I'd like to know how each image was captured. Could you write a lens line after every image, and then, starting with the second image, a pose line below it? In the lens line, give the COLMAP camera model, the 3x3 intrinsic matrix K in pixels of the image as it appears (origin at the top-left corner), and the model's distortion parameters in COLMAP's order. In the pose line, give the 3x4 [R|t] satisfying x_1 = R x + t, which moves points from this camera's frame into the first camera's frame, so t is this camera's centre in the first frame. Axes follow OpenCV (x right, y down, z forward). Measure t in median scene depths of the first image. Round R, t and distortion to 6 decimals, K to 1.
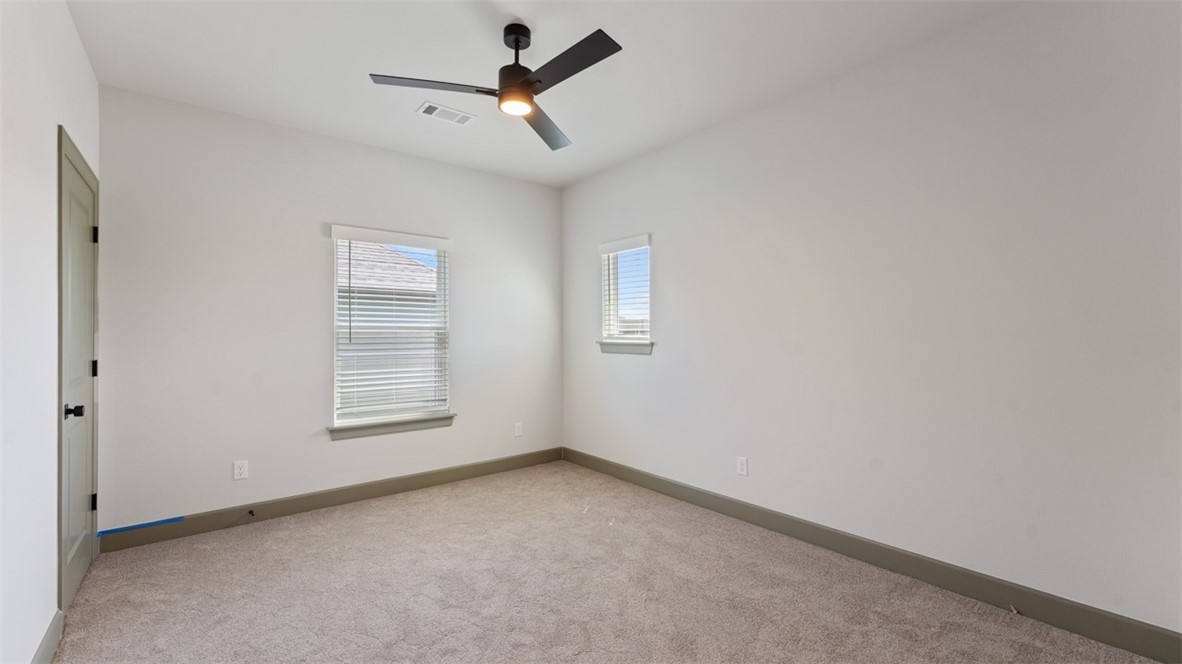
lens RADIAL K [[475.2, 0, 593.0], [0, 475.2, 336.4], [0, 0, 1]] dist [0.001974, -0.000093]
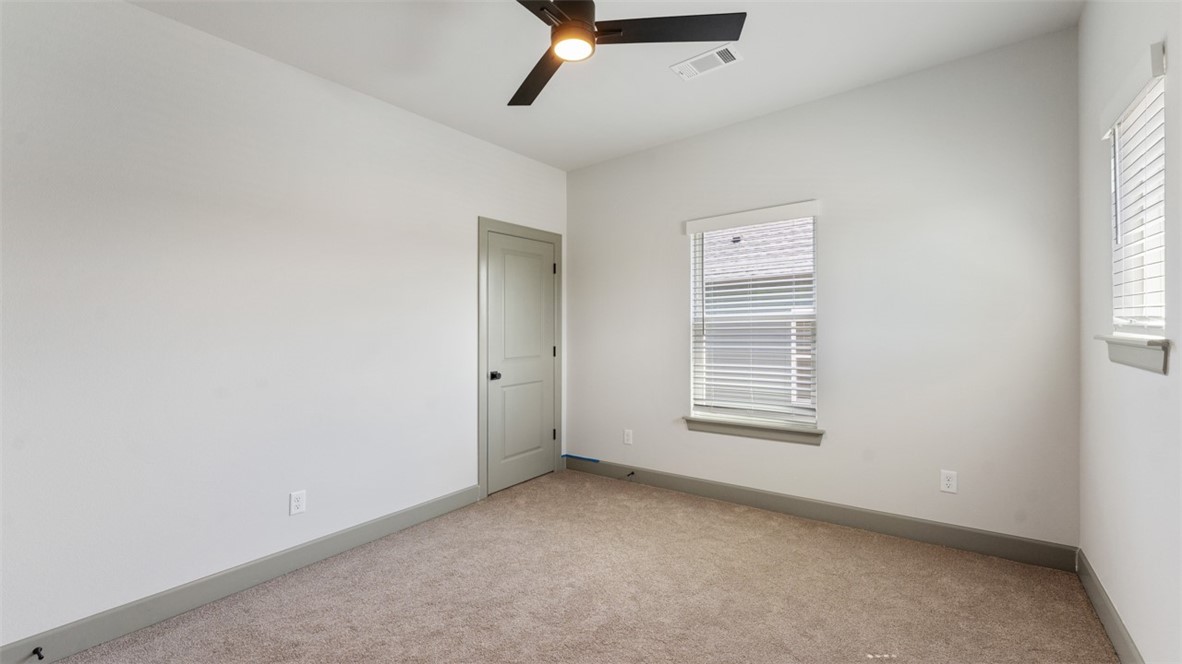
lens RADIAL K [[475.2, 0, 595.3], [0, 475.2, 328.2], [0, 0, 1]] dist [0.001974, -0.000093]
pose [[0.246124, -0.008046, -0.969205, 0.393660], [0.016668, 0.999853, -0.004068, -0.001868], [0.969095, -0.015153, 0.246221, 0.532672]]
